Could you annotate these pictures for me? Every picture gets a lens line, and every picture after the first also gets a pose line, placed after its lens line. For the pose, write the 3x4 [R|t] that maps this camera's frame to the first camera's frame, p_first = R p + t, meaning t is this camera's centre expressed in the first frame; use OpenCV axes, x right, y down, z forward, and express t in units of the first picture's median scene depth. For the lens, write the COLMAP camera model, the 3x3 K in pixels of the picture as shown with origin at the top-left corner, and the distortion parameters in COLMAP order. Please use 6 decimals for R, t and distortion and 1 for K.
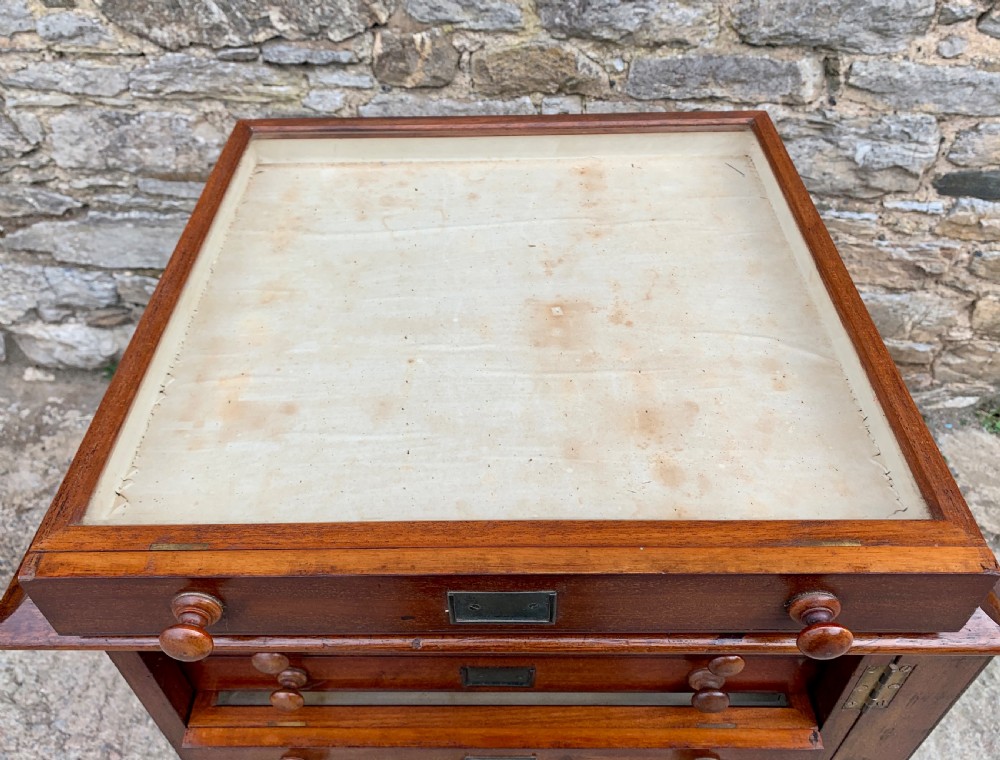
lens RADIAL K [[821.2, 0, 481.0], [0, 821.2, 362.4], [0, 0, 1]] dist [0.002168, -0.009000]
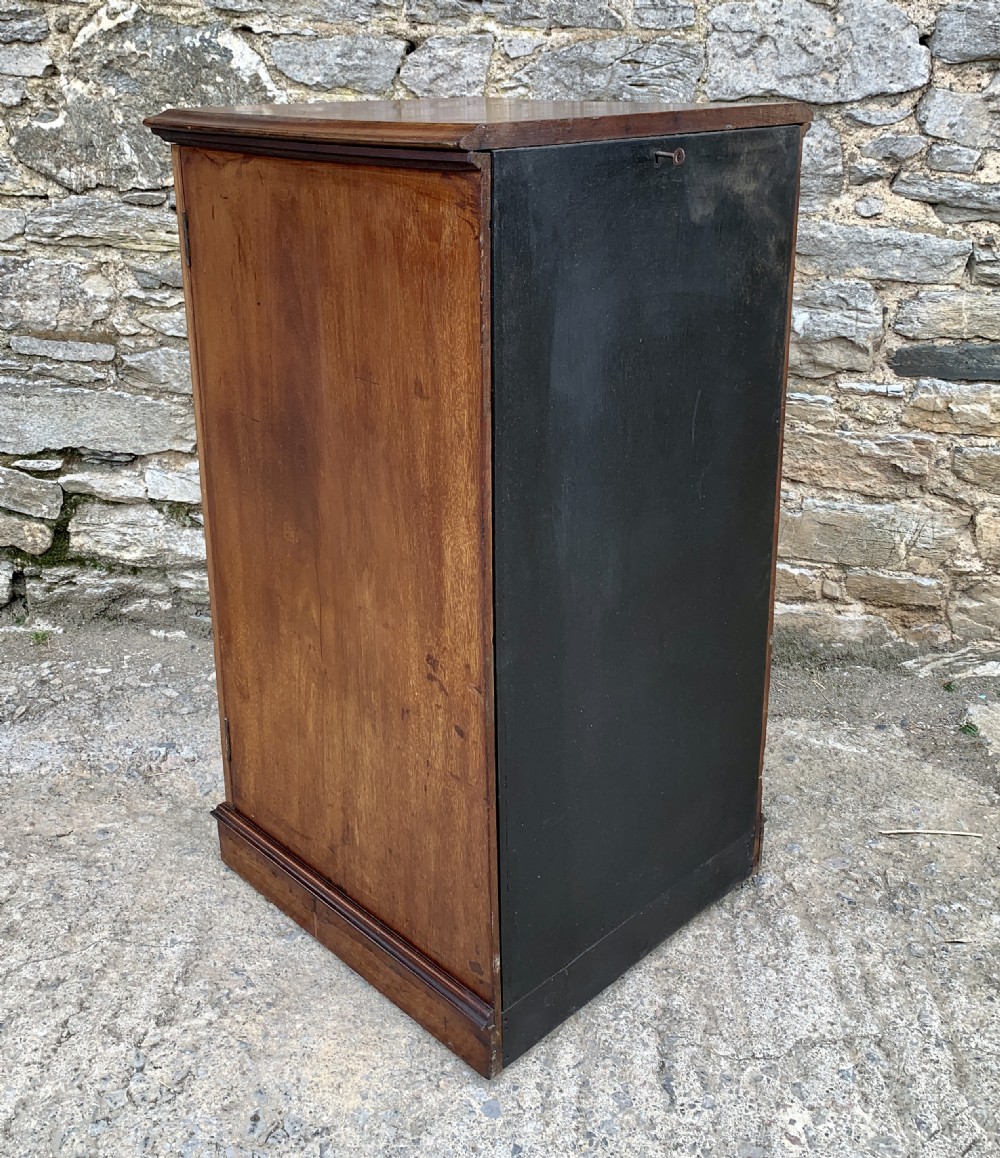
lens RADIAL K [[1215.2, 0, 508.2], [0, 1215.2, 430.4], [0, 0, 1]] dist [0.010449, 0.000000]
pose [[0.999082, 0.042312, -0.006673, 0.145898], [-0.041106, 0.903248, -0.427145, 0.441660], [-0.012046, 0.427027, 0.904159, -0.175717]]
